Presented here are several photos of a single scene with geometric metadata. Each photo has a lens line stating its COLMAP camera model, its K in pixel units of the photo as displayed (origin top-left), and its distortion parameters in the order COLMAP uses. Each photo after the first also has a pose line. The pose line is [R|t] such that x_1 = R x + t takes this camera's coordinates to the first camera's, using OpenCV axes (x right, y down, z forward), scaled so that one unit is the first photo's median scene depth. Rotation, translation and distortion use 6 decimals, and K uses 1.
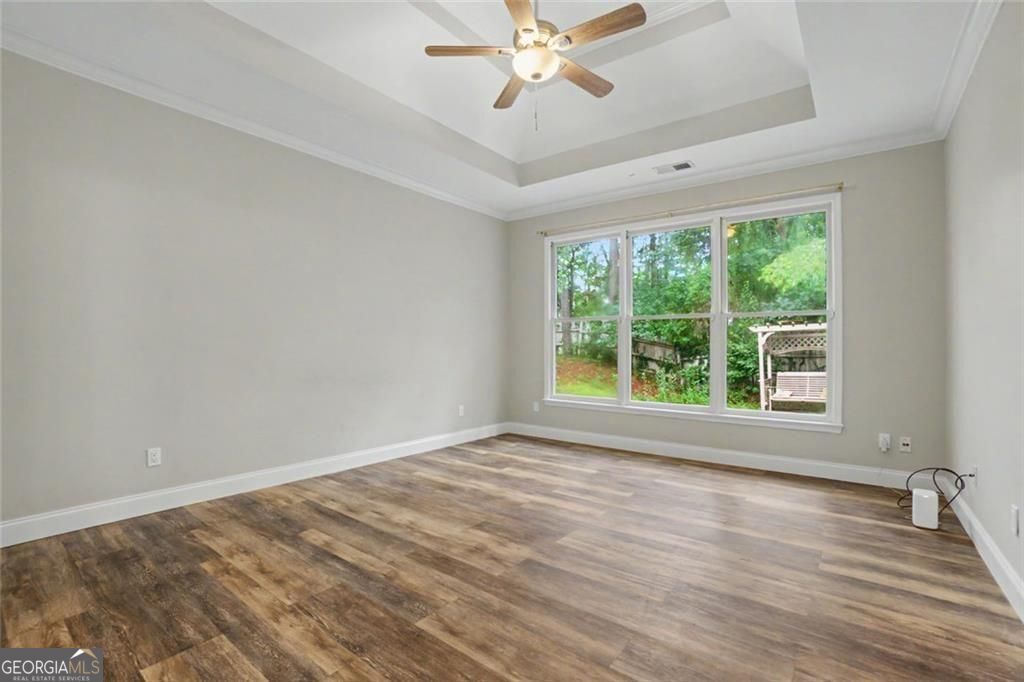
lens RADIAL K [[459.5, 0, 516.1], [0, 459.5, 342.7], [0, 0, 1]] dist [-0.016414, 0.001255]
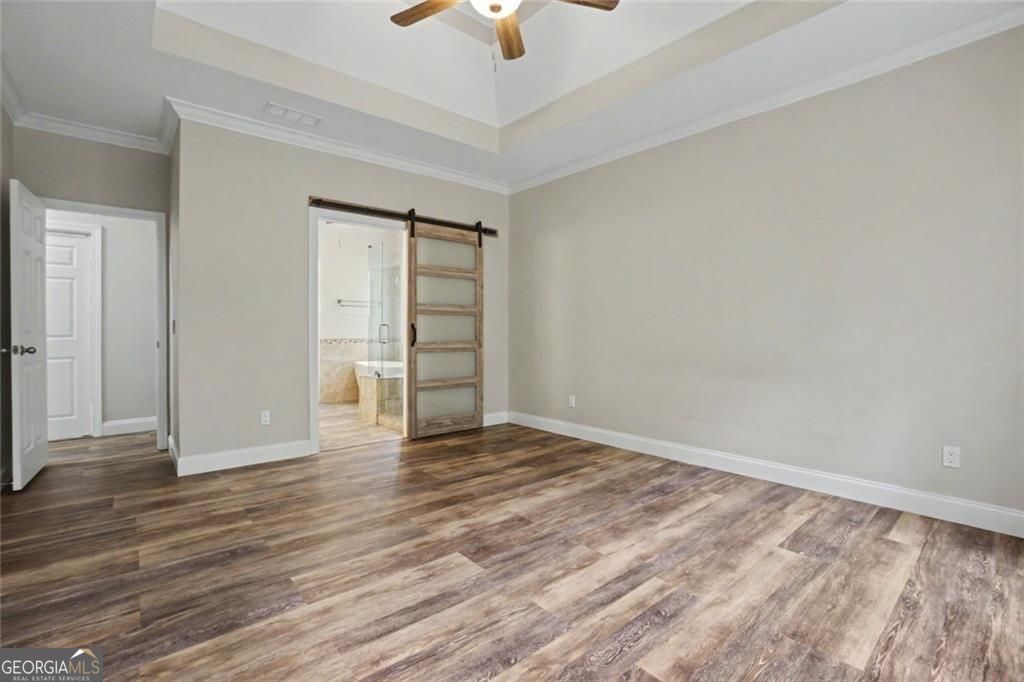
lens RADIAL K [[459.5, 0, 514.2], [0, 459.5, 340.6], [0, 0, 1]] dist [-0.016414, 0.001255]
pose [[-0.206796, 0.006481, -0.978363, 0.744479], [0.012915, 0.999909, 0.003894, 0.028236], [0.978299, -0.011831, -0.206860, 1.057409]]
